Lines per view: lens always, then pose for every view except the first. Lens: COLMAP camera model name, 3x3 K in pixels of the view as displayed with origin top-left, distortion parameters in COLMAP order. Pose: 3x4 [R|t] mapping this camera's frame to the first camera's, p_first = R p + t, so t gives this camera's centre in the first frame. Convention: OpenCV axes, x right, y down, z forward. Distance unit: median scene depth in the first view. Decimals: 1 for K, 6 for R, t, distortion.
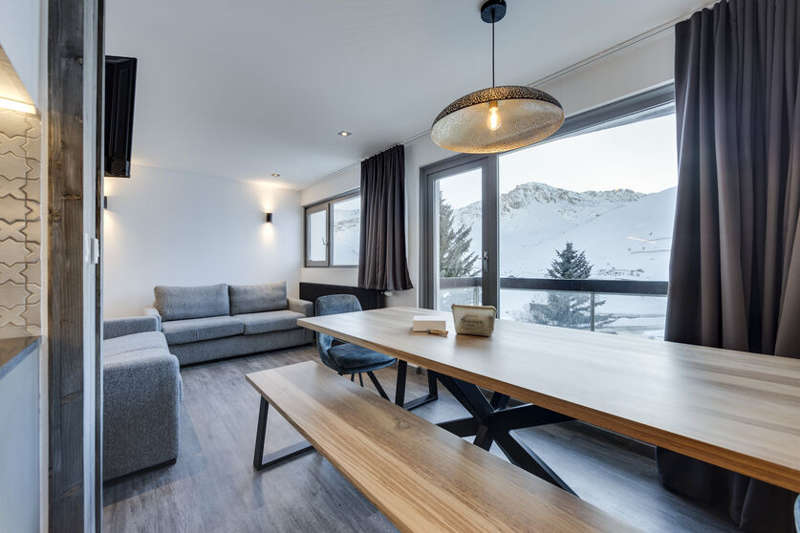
lens RADIAL K [[314.6, 0, 395.4], [0, 314.6, 267.0], [0, 0, 1]] dist [-0.002818, 0.000002]
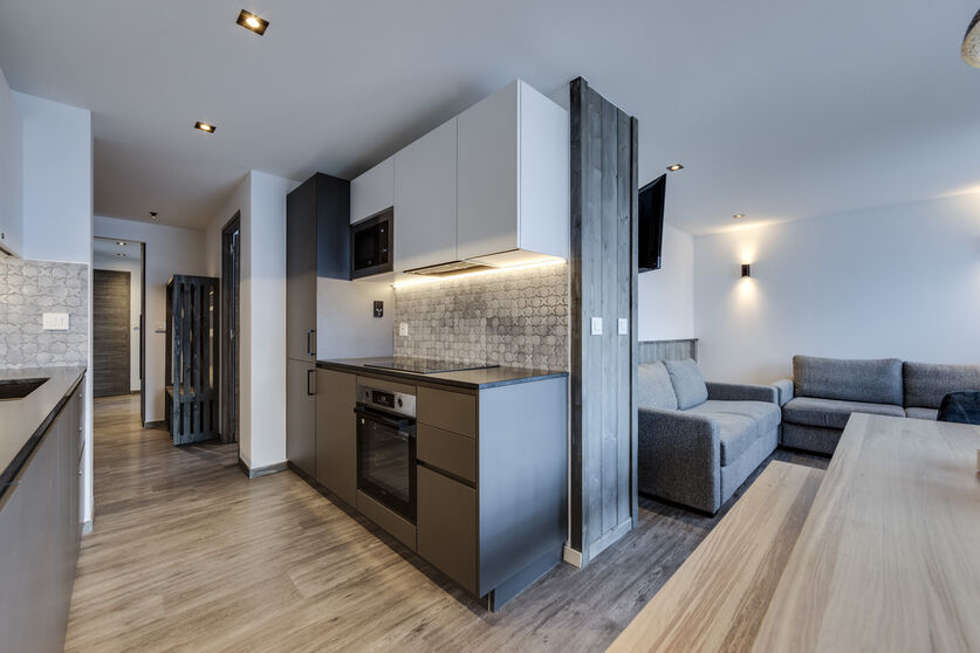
lens RADIAL K [[385.4, 0, 488.3], [0, 385.4, 331.7], [0, 0, 1]] dist [-0.002818, 0.000002]
pose [[0.062748, 0.001903, -0.998028, 0.316801], [0.000592, 0.999998, 0.001944, -0.010628], [0.998029, -0.000713, 0.062747, 0.080905]]
